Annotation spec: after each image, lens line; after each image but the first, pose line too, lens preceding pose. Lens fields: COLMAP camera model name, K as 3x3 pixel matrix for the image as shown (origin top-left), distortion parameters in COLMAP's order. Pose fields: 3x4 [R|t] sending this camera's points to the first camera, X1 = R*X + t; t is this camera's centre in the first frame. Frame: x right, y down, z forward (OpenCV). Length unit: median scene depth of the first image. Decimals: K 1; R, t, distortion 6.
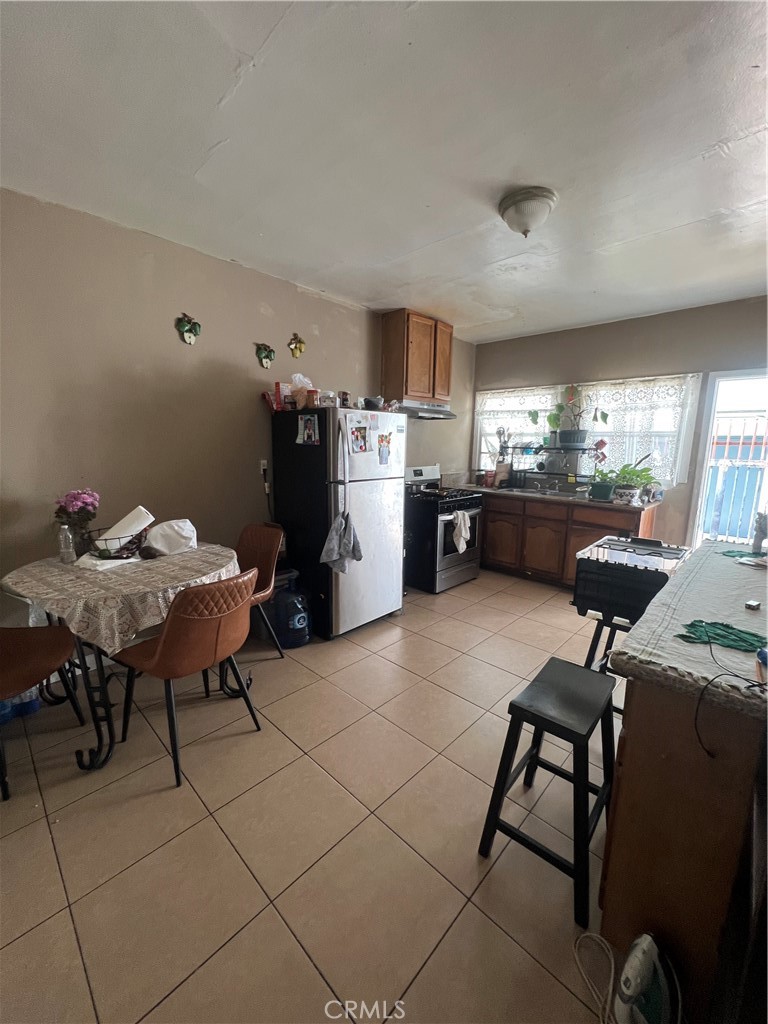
lens RADIAL K [[412.0, 0, 383.7], [0, 412.0, 513.9], [0, 0, 1]] dist [-0.001332, 0.000036]
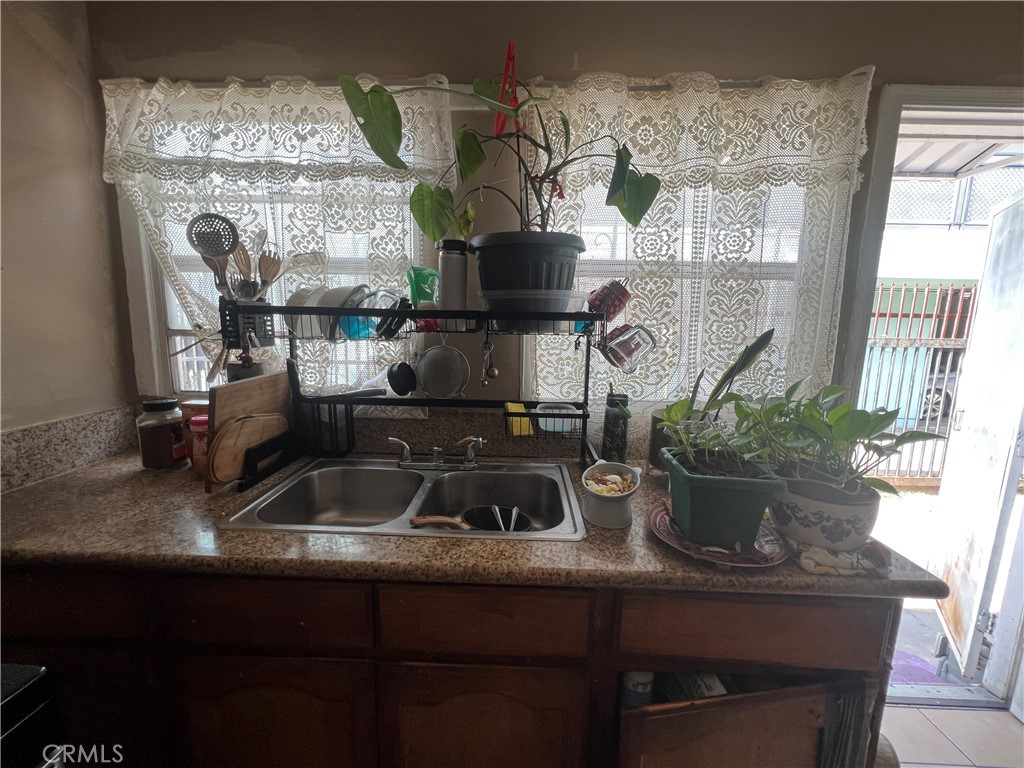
lens RADIAL K [[412.0, 0, 510.2], [0, 412.0, 384.9], [0, 0, 1]] dist [-0.001332, 0.000036]
pose [[0.741159, -0.095489, 0.664504, 0.247862], [0.107792, 0.993917, 0.022600, -0.110013], [-0.662619, 0.054878, 0.746943, 0.741028]]
